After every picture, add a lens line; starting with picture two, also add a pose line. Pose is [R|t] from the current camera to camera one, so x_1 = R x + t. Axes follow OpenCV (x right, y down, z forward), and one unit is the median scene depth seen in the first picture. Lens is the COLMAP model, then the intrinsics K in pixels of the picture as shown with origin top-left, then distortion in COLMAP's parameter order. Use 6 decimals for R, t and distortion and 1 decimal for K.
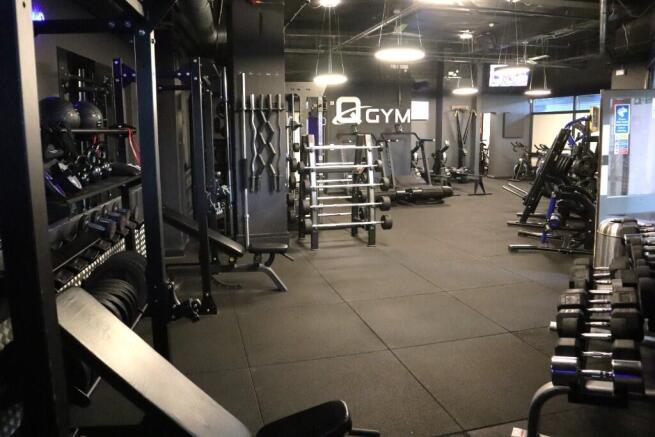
lens RADIAL K [[446.8, 0, 364.3], [0, 446.8, 195.9], [0, 0, 1]] dist [-0.038518, 0.002356]
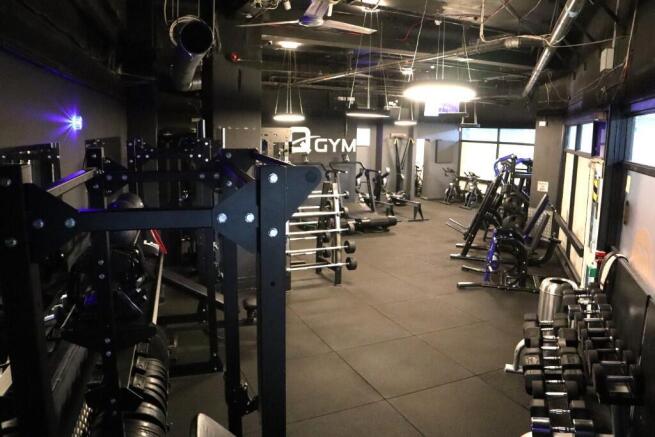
lens RADIAL K [[446.8, 0, 364.3], [0, 446.8, 195.9], [0, 0, 1]] dist [-0.038518, 0.002356]
pose [[0.983284, 0.010464, 0.181776, -0.071992], [-0.011814, 0.999910, 0.006346, -0.068722], [-0.181693, -0.008388, 0.983320, -0.053837]]
